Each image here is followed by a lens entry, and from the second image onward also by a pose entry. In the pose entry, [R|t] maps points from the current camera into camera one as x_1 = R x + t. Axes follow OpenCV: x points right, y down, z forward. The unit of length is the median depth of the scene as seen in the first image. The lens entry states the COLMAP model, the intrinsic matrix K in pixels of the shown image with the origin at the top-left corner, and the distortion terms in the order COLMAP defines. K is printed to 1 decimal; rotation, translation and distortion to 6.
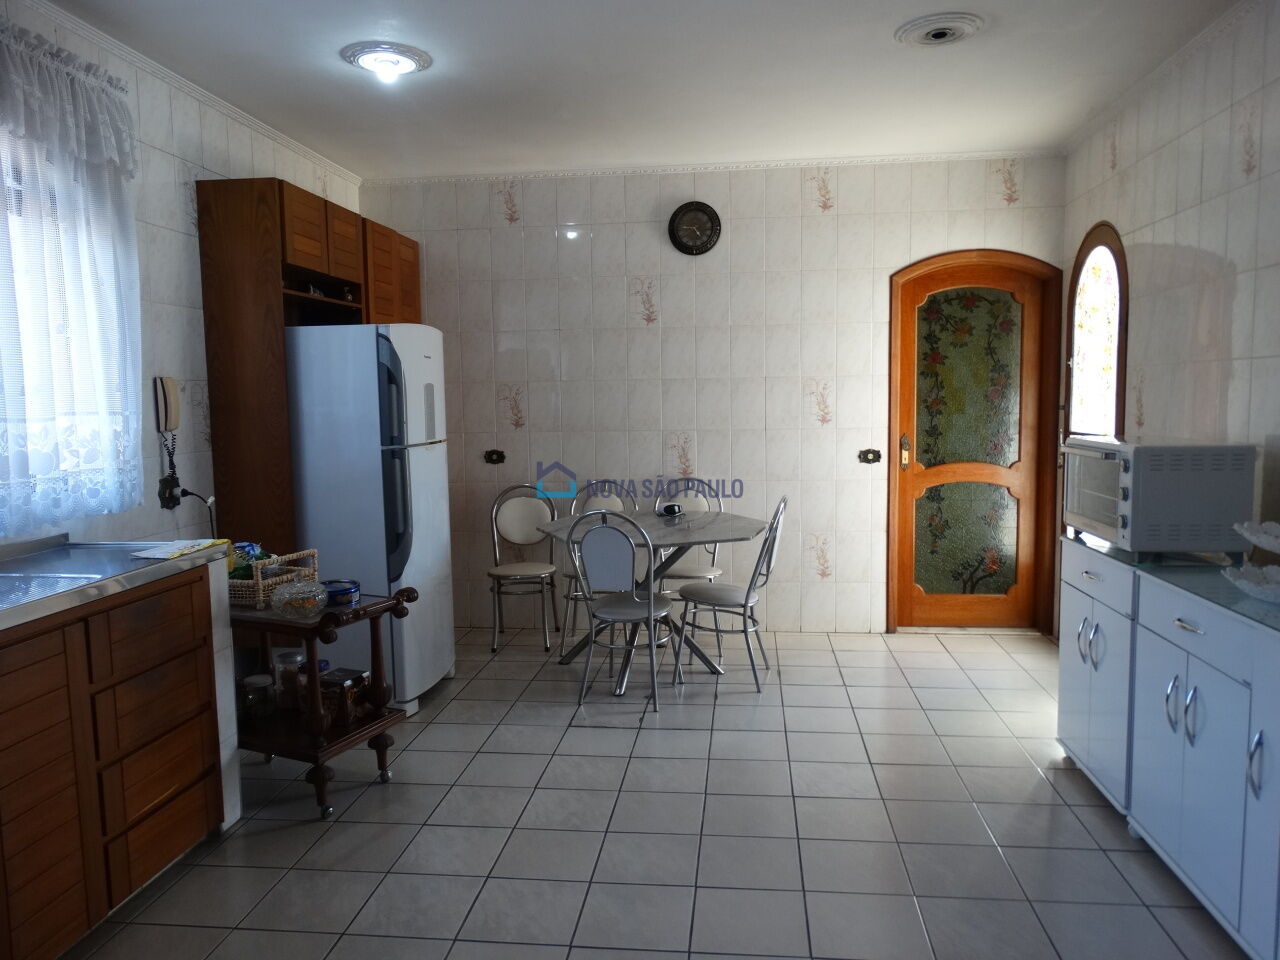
lens RADIAL K [[911.3, 0, 637.7], [0, 911.3, 487.4], [0, 0, 1]] dist [-0.001730, 0.004046]
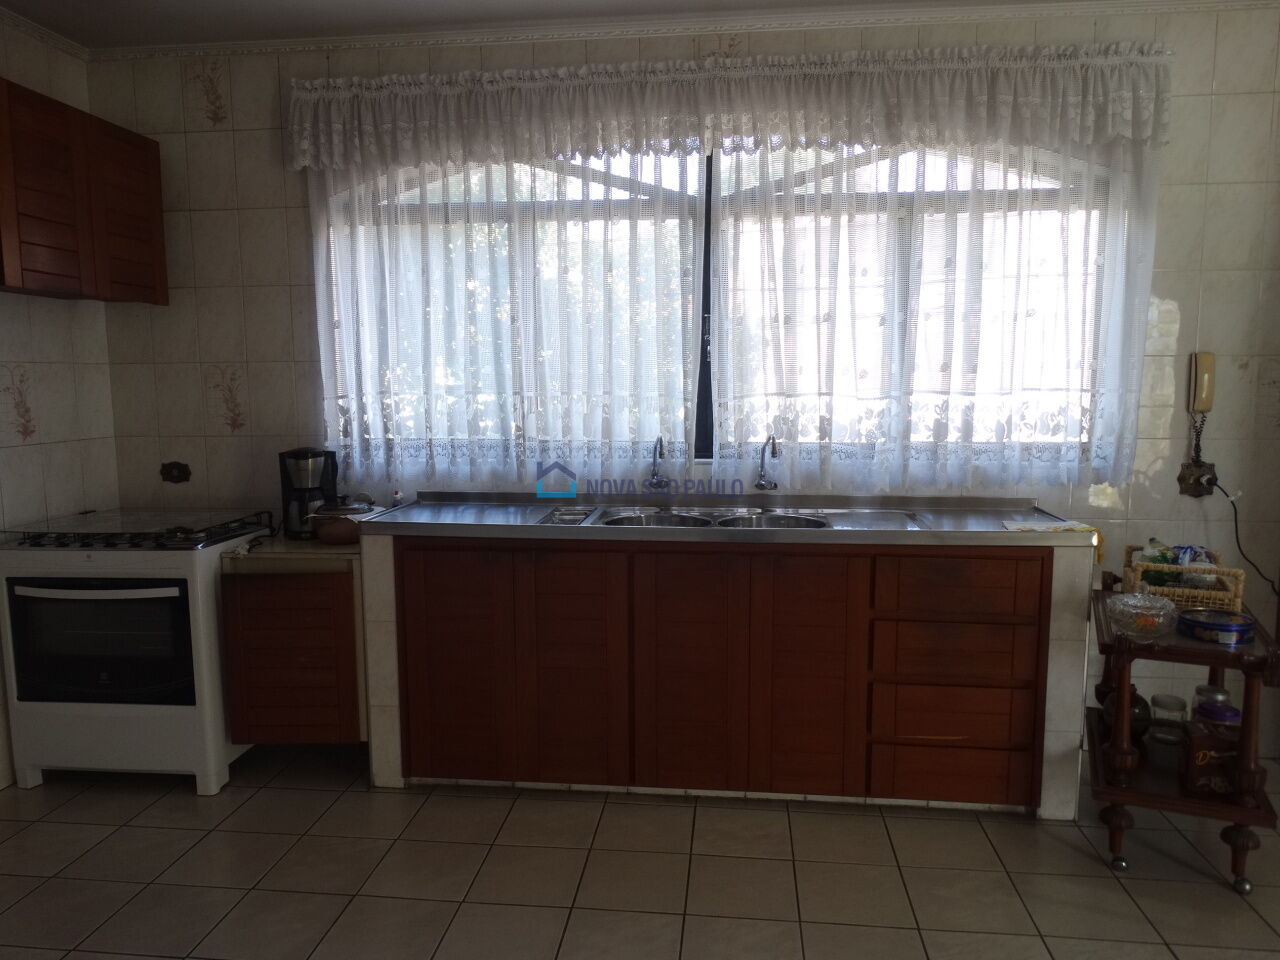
lens RADIAL K [[911.3, 0, 637.7], [0, 911.3, 487.4], [0, 0, 1]] dist [-0.001730, 0.004046]
pose [[0.001784, 0.139859, -0.990170, 0.466272], [-0.099583, 0.985274, 0.138988, -0.068115], [0.995028, 0.098356, 0.015685, 0.506707]]
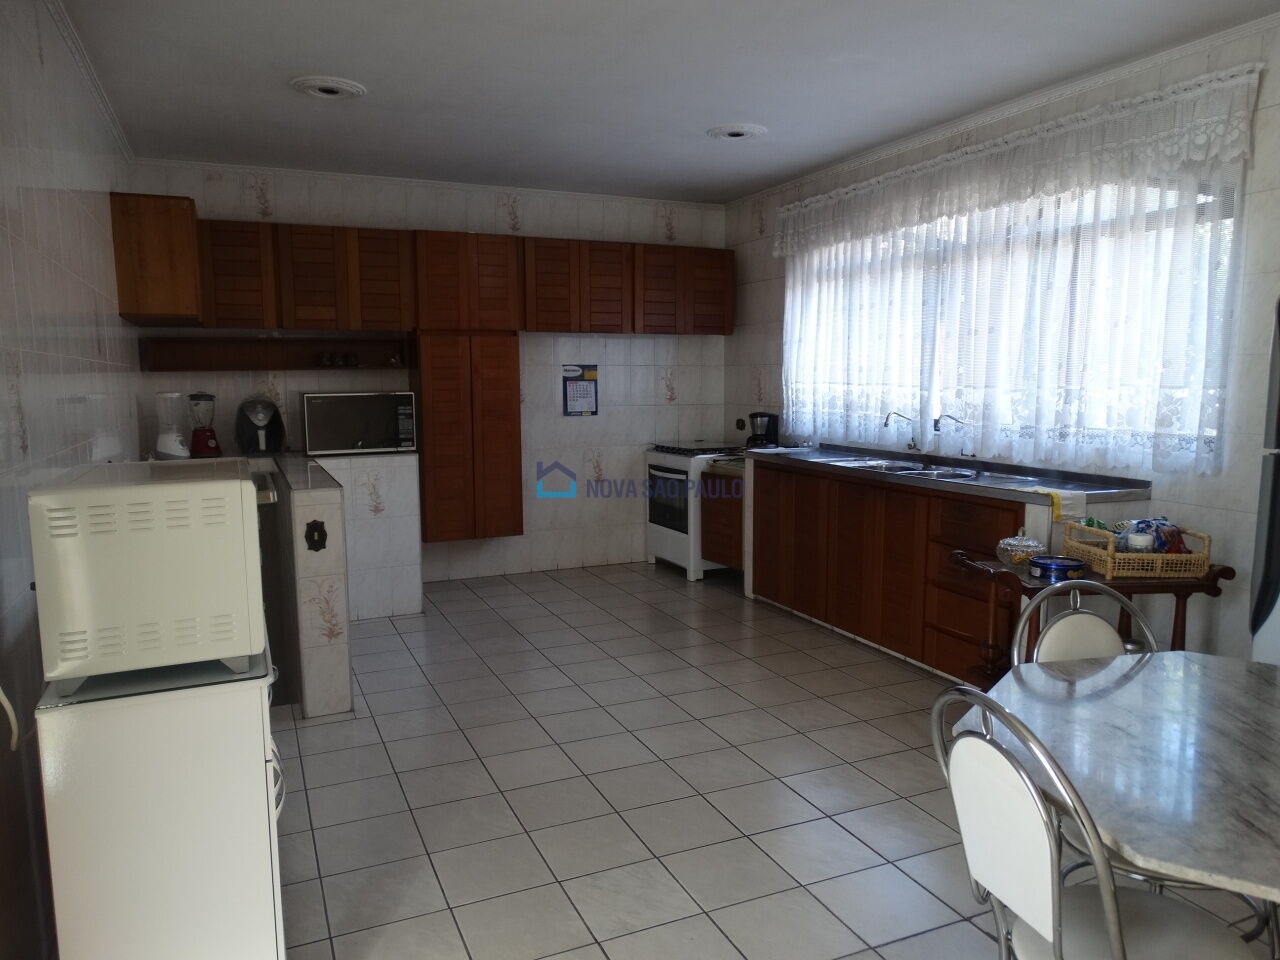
lens RADIAL K [[911.3, 0, 637.7], [0, 911.3, 487.4], [0, 0, 1]] dist [-0.001730, 0.004046]
pose [[-0.862647, 0.084229, -0.498744, 0.609020], [-0.032464, 0.974784, 0.220776, -0.191532], [0.504763, 0.206643, -0.838161, 1.675779]]
